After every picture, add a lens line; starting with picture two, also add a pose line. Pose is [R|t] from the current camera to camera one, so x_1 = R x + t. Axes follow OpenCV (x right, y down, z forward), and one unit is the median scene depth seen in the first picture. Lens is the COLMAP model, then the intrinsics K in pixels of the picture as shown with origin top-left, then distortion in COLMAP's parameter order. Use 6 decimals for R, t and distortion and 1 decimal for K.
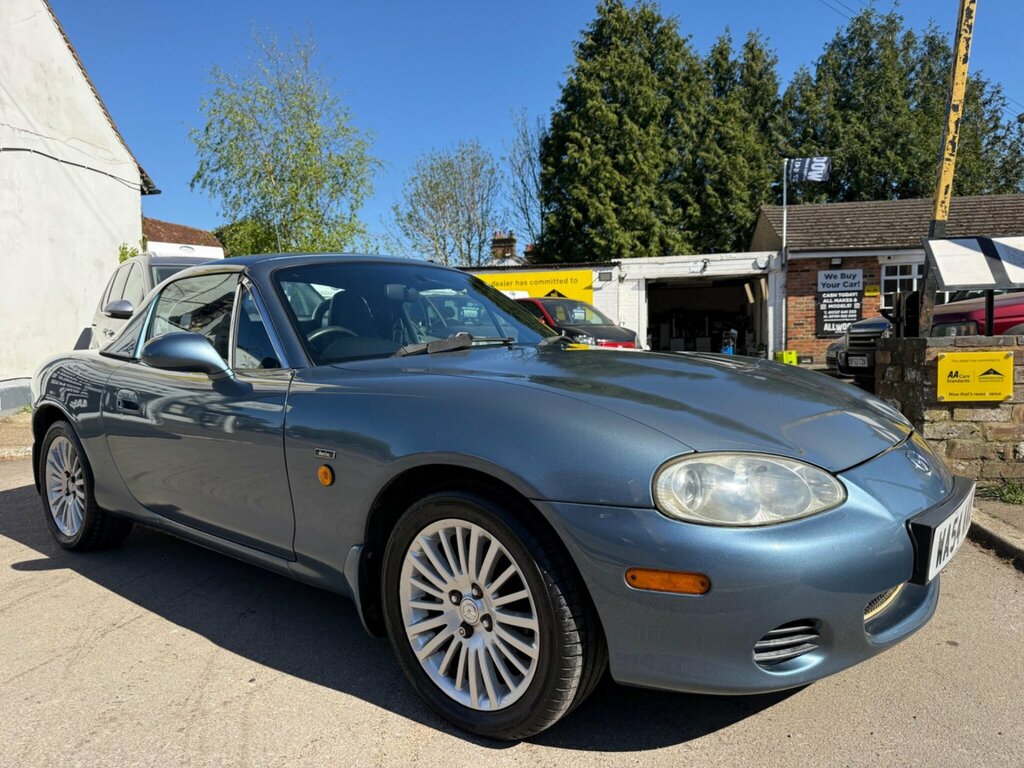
lens RADIAL K [[728.9, 0, 513.9], [0, 728.9, 380.2], [0, 0, 1]] dist [0.025295, -0.035728]
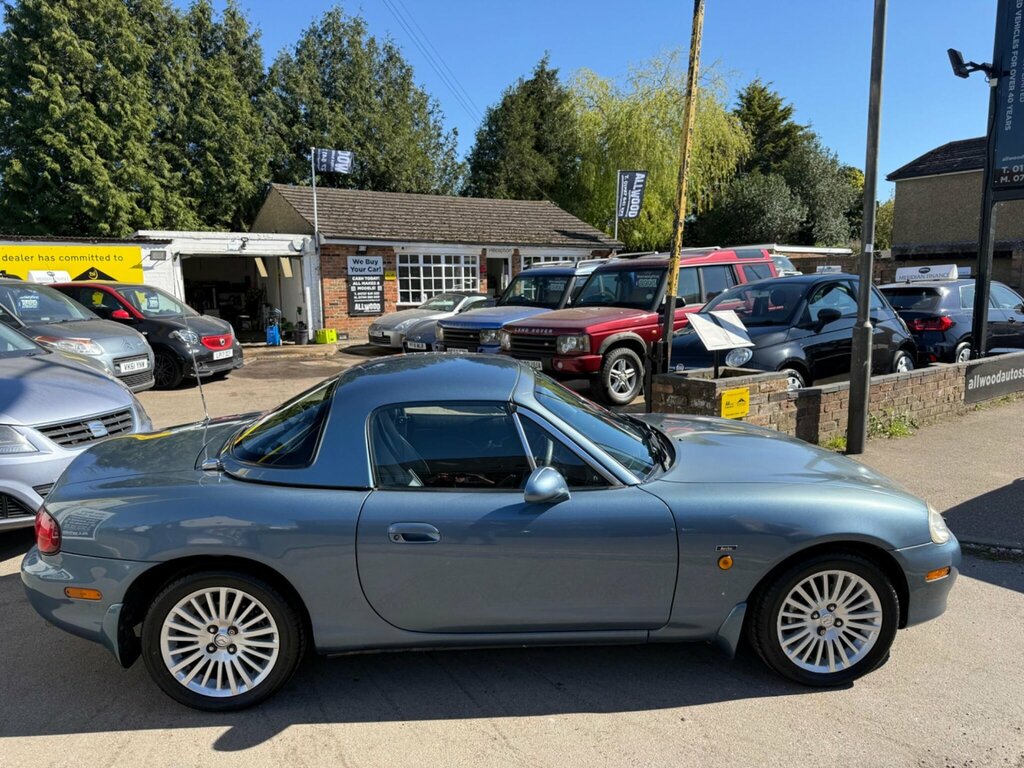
lens RADIAL K [[724.7, 0, 512.0], [0, 724.7, 384.0], [0, 0, 1]] dist [-0.025883, -0.002330]
pose [[0.725134, -0.077726, 0.684207, -0.170172], [0.028061, 0.996119, 0.083420, -0.040903], [-0.688036, -0.041291, 0.724501, 0.026833]]
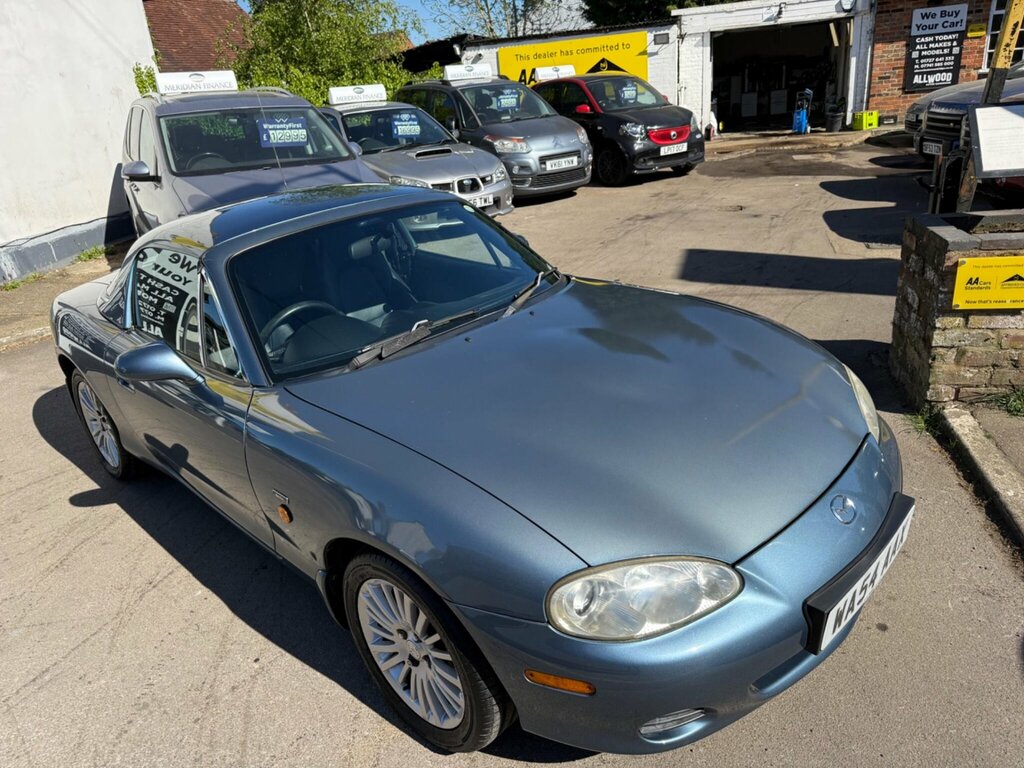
lens RADIAL K [[731.9, 0, 512.0], [0, 731.9, 384.0], [0, 0, 1]] dist [0.002149, -0.004470]
pose [[0.994192, -0.031628, -0.102868, 0.021812], [0.063504, 0.944105, 0.323471, -0.042464], [0.086887, -0.328125, 0.940630, 0.007578]]
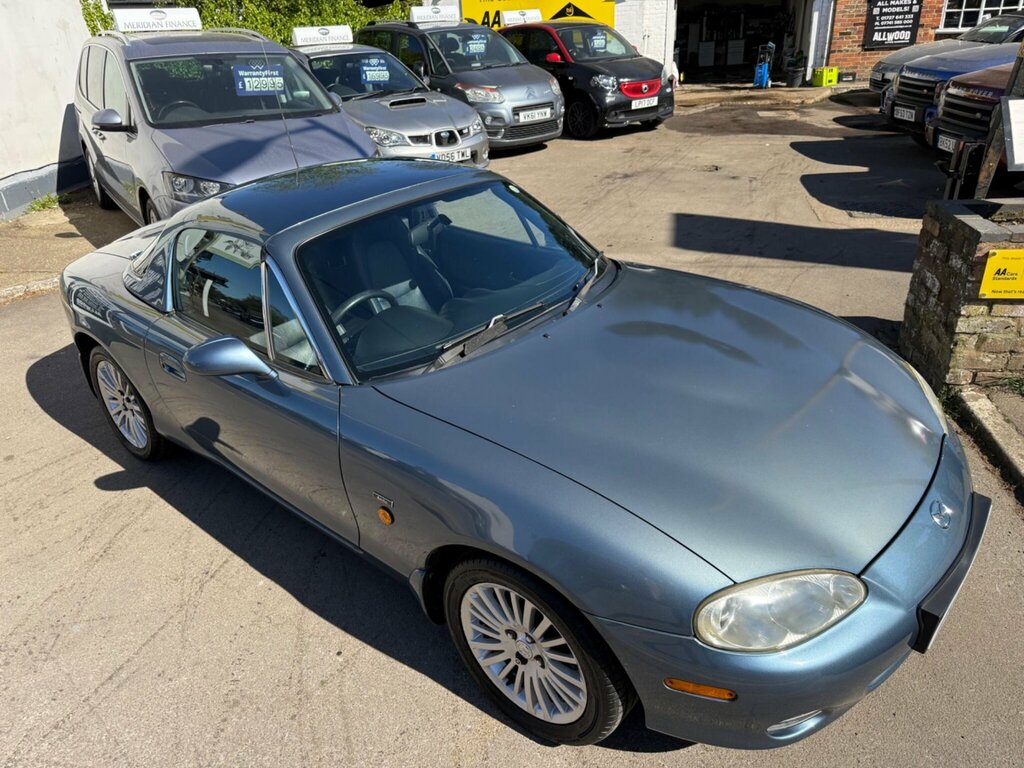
lens RADIAL K [[732.6, 0, 504.6], [0, 732.6, 384.9], [0, 0, 1]] dist [-0.007160, 0.003595]
pose [[0.999235, -0.022275, -0.032158, -0.004426], [0.033236, 0.916960, 0.397593, -0.052842], [0.020631, -0.398357, 0.916998, 0.009339]]
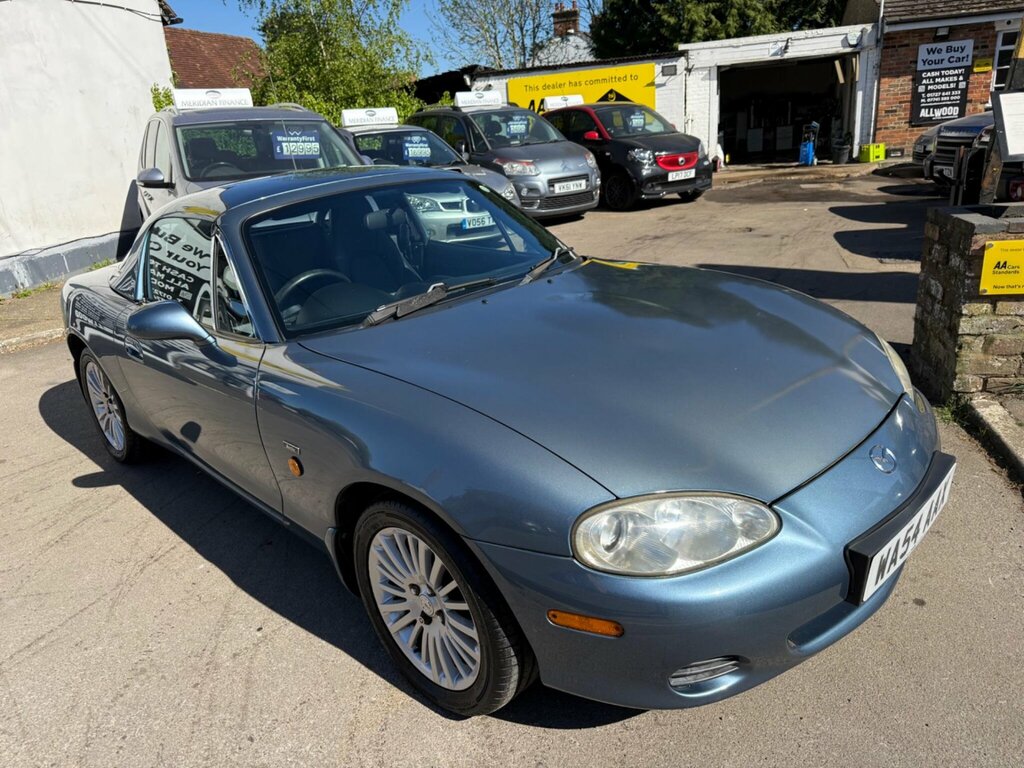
lens RADIAL K [[732.3, 0, 503.0], [0, 732.3, 385.0], [0, 0, 1]] dist [0.003049, -0.006862]
pose [[0.992886, -0.022023, -0.117015, 0.018268], [0.053769, 0.959768, 0.275598, -0.028357], [0.106238, -0.279930, 0.954124, 0.006877]]
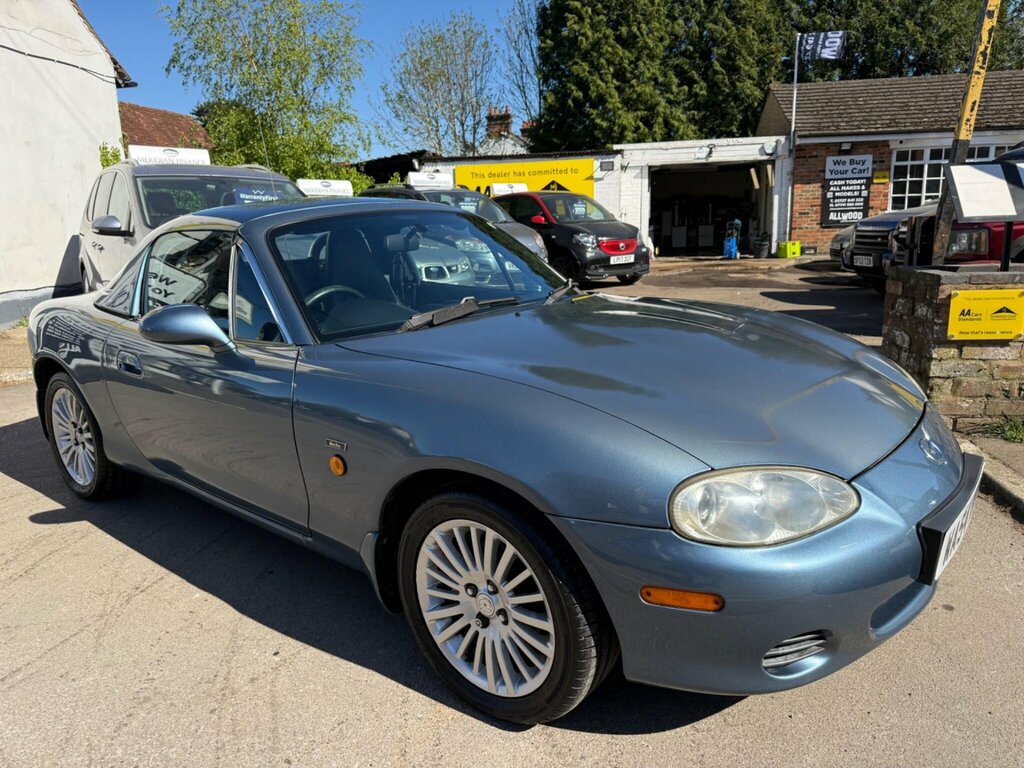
lens RADIAL K [[728.4, 0, 515.3], [0, 728.4, 381.8], [0, 0, 1]] dist [0.022531, -0.032305]
pose [[0.999918, -0.012286, 0.003611, -0.001814], [0.011551, 0.987058, 0.159945, -0.015480], [-0.005530, -0.159890, 0.987119, 0.003558]]
